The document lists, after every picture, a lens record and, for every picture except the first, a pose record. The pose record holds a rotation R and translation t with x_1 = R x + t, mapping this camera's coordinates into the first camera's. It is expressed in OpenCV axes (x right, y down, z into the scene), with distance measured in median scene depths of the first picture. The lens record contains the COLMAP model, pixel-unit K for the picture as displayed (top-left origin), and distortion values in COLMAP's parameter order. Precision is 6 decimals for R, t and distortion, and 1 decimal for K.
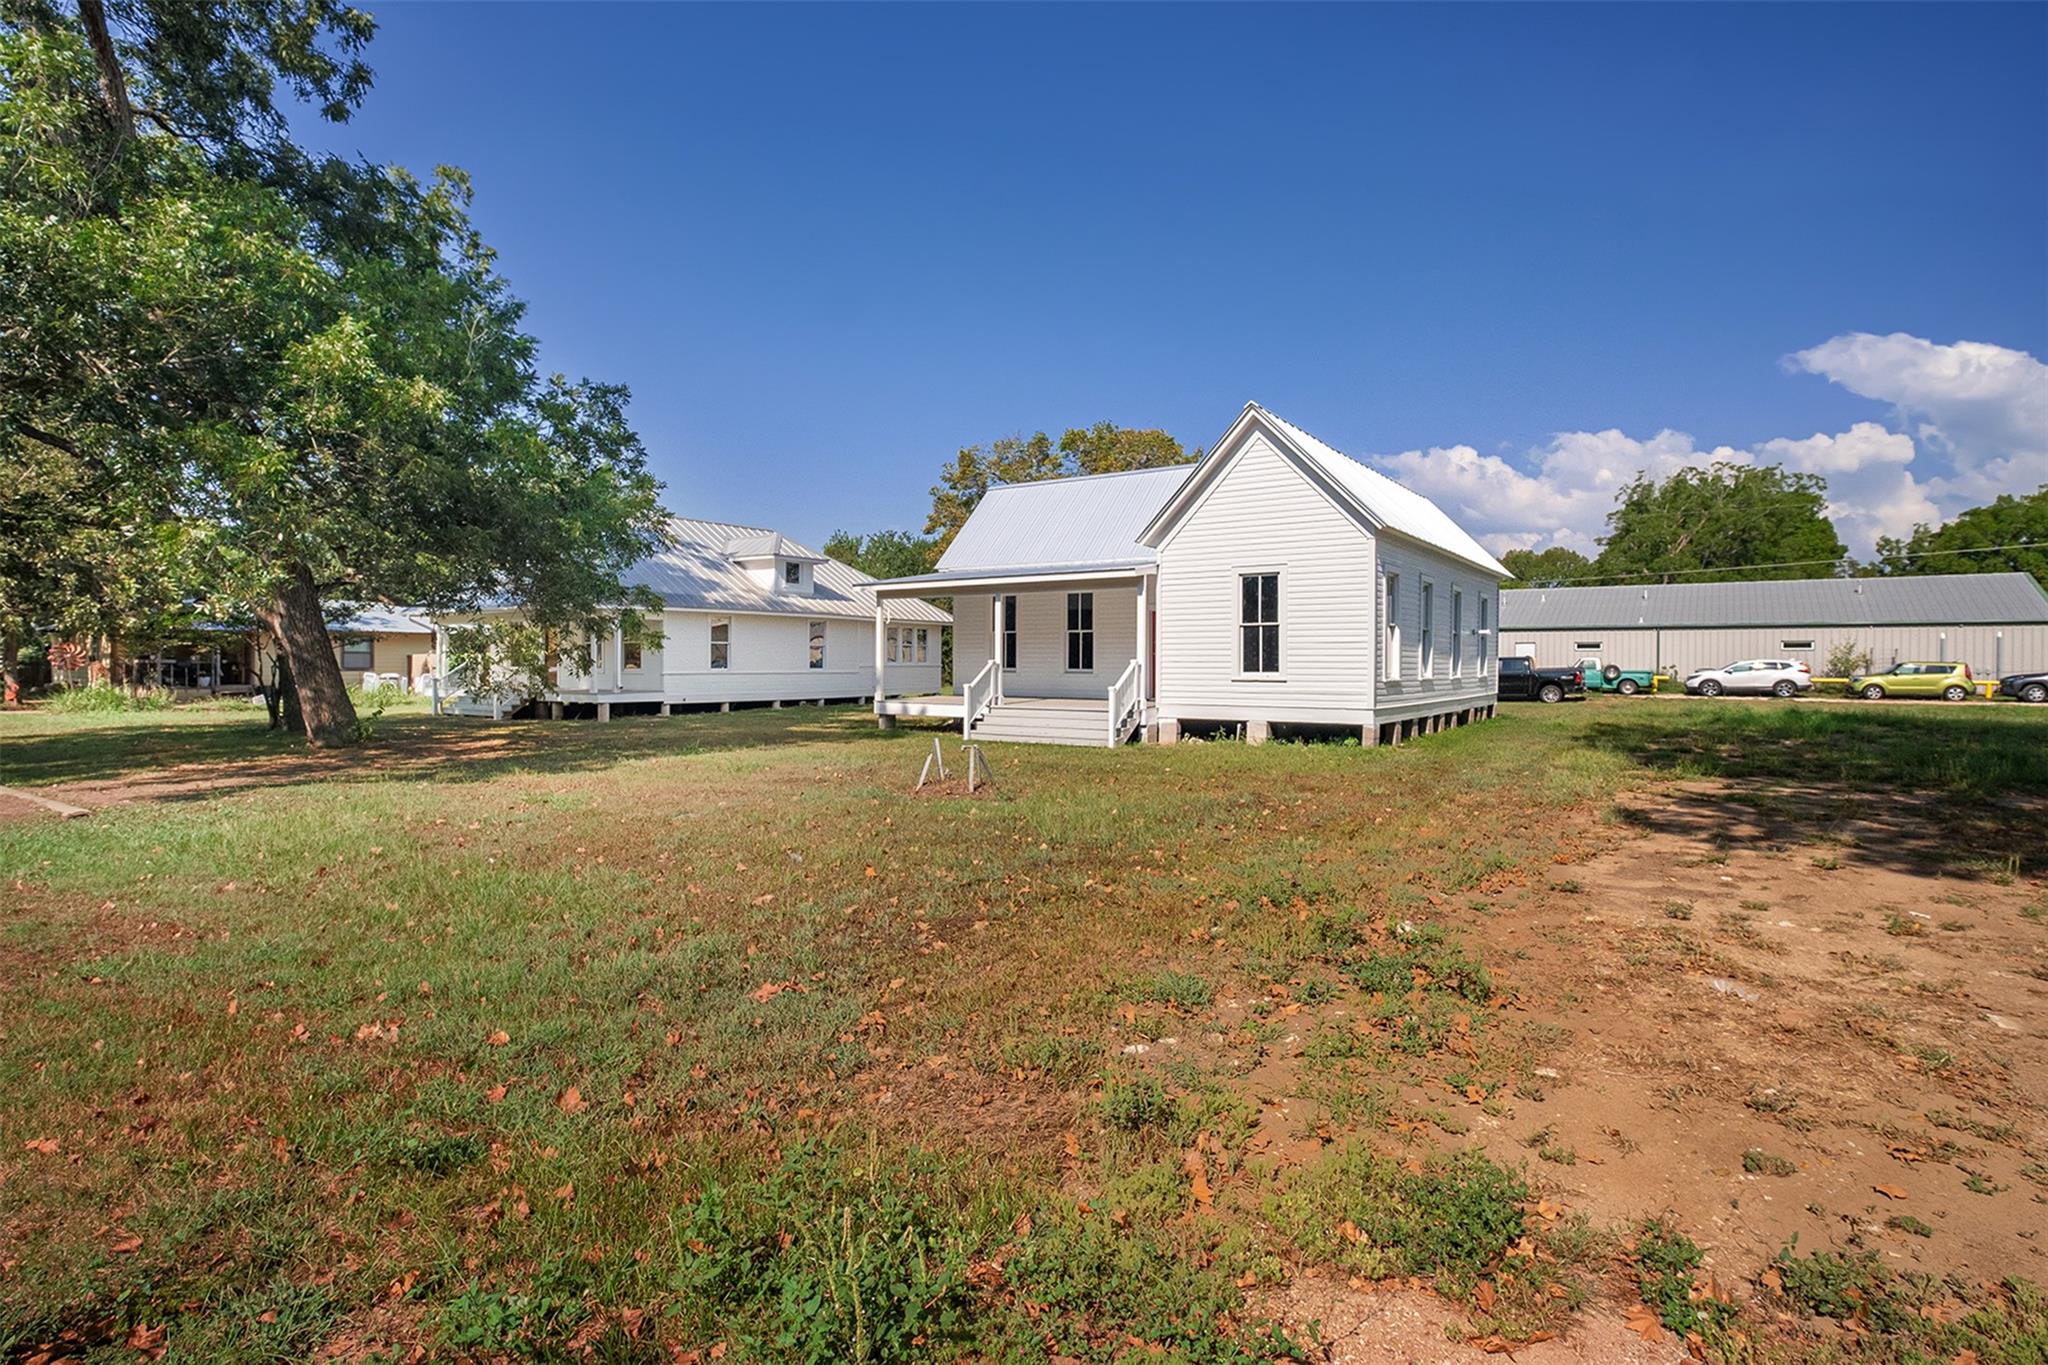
lens RADIAL K [[1013.1, 0, 1023.4], [0, 1013.1, 662.6], [0, 0, 1]] dist [0.001872, 0.000347]
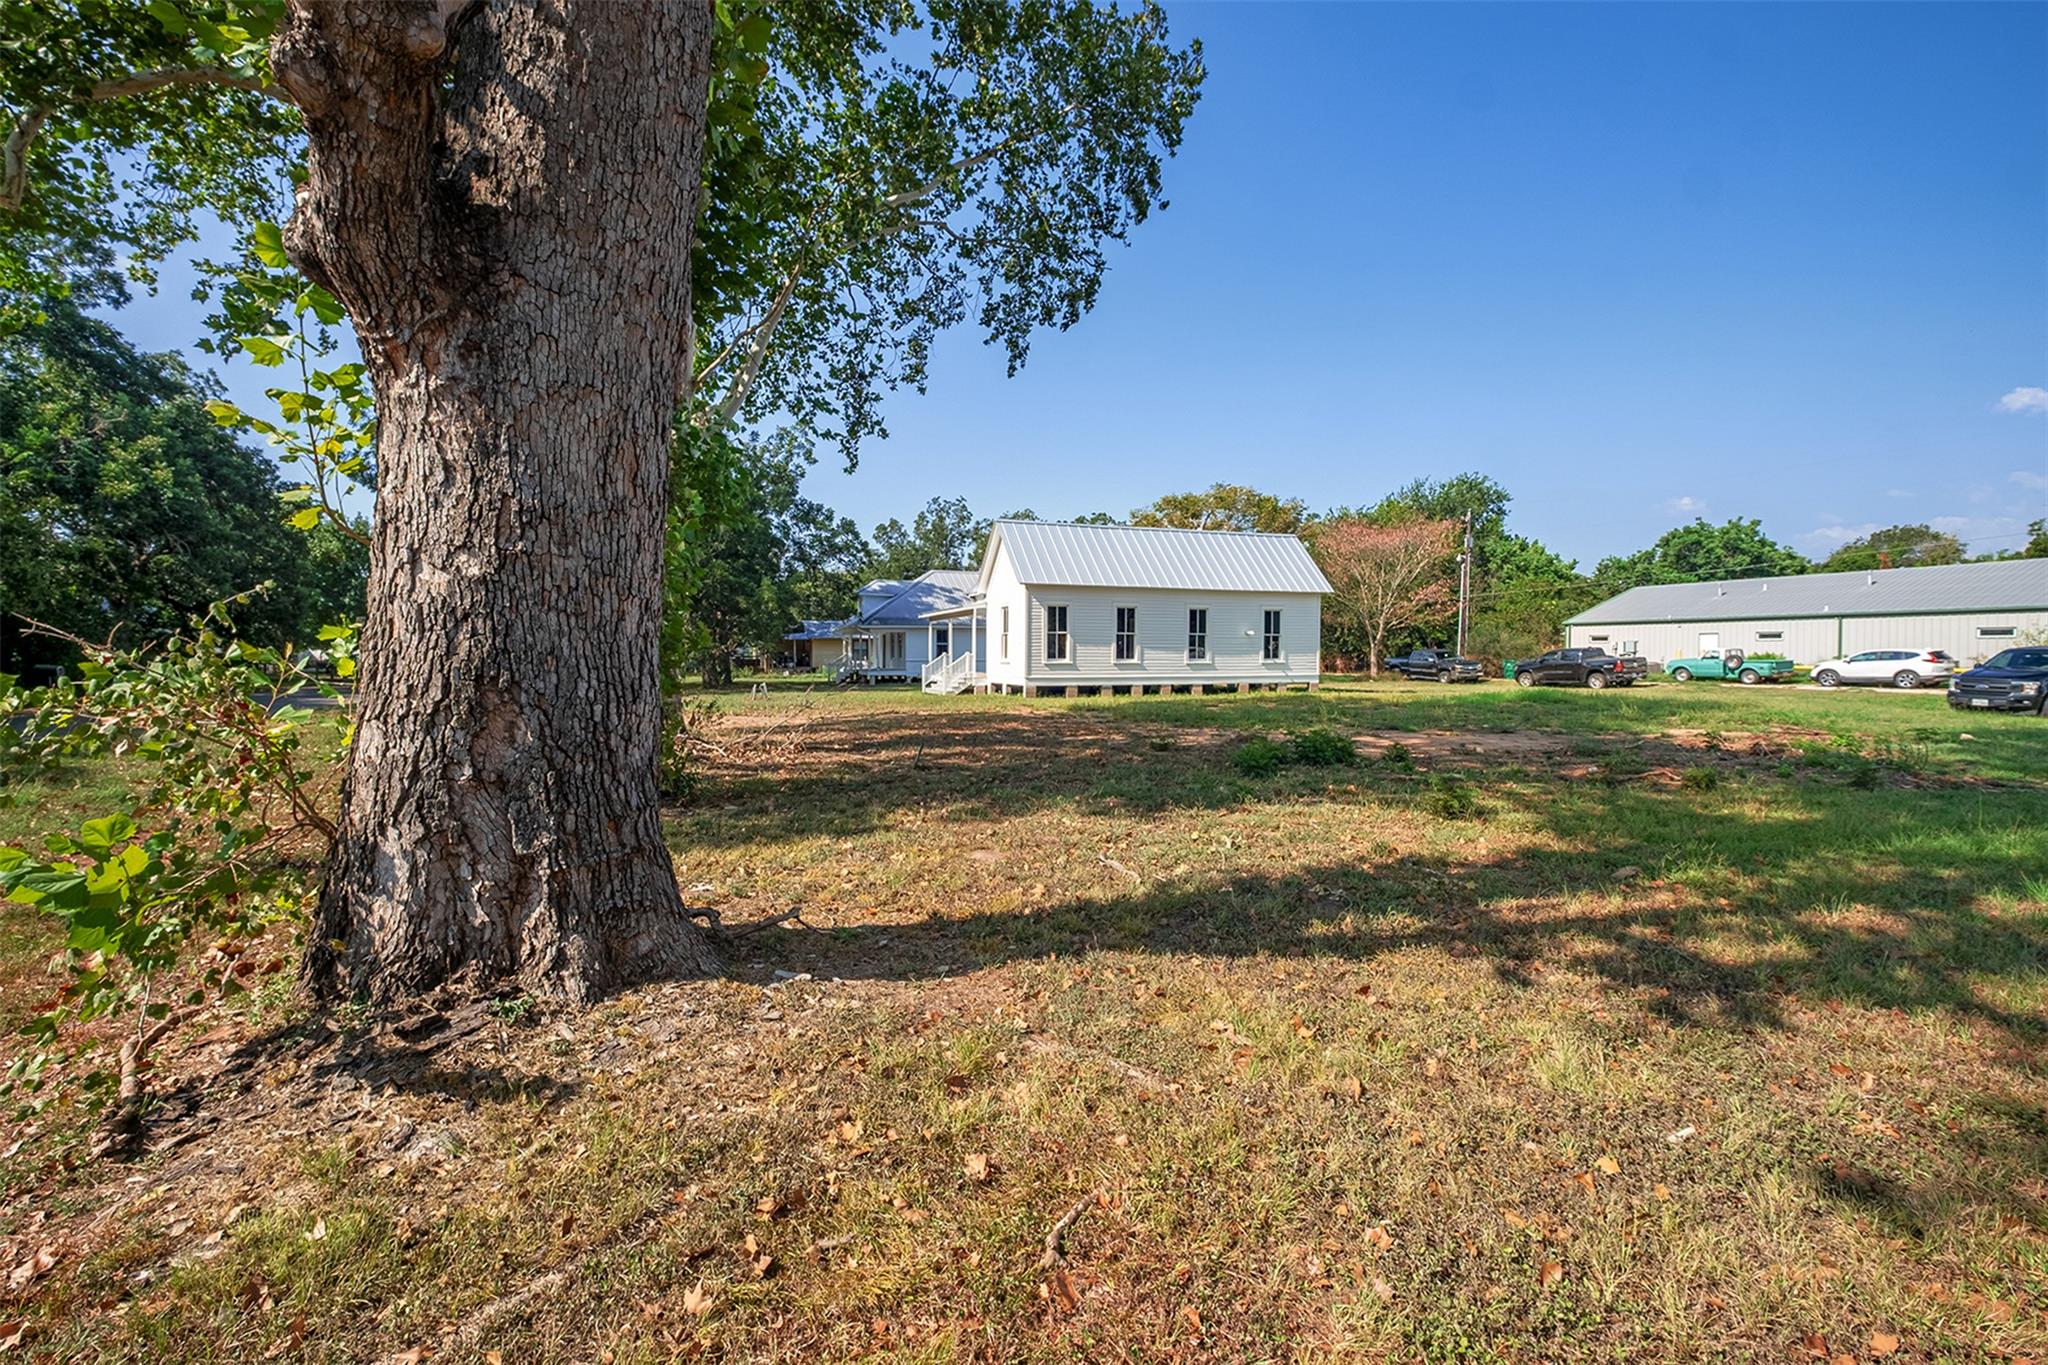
lens RADIAL K [[899.9, 0, 1030.4], [0, 899.9, 689.4], [0, 0, 1]] dist [0.015088, -0.011680]
pose [[0.809763, 0.019069, -0.586447, 1.011848], [0.001935, 0.999380, 0.035167, 0.006887], [0.586754, -0.029612, 0.809224, -0.284009]]
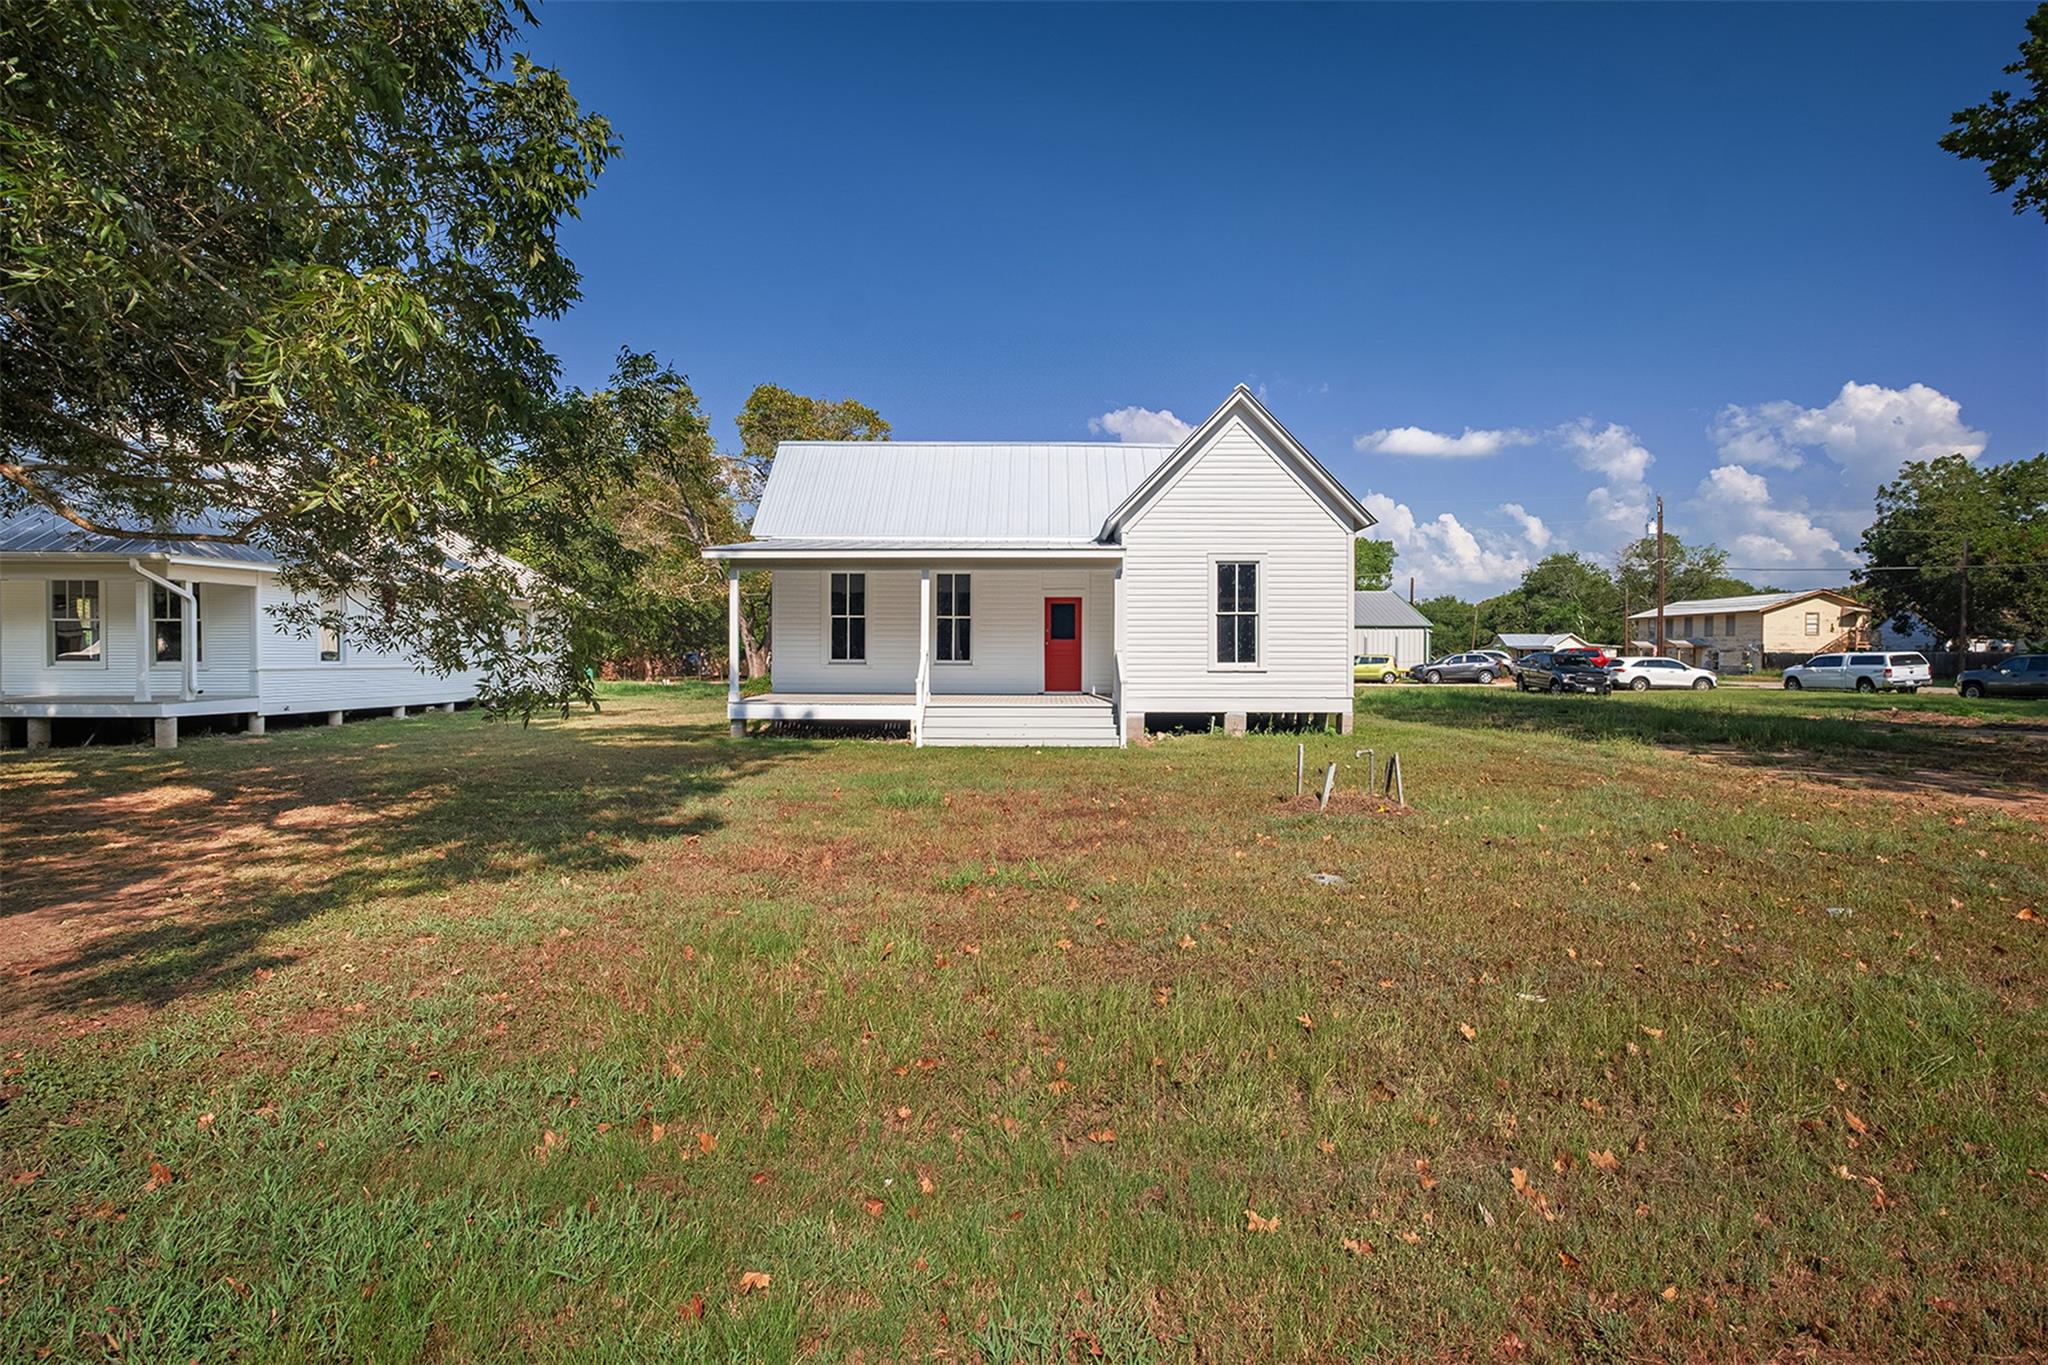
lens RADIAL K [[1013.1, 0, 1023.4], [0, 1013.1, 662.6], [0, 0, 1]] dist [0.001872, 0.000347]
pose [[0.828090, -0.002271, 0.560590, -0.385180], [-0.001745, 0.999977, 0.006629, 0.002642], [-0.560592, -0.006468, 0.828067, 0.242440]]
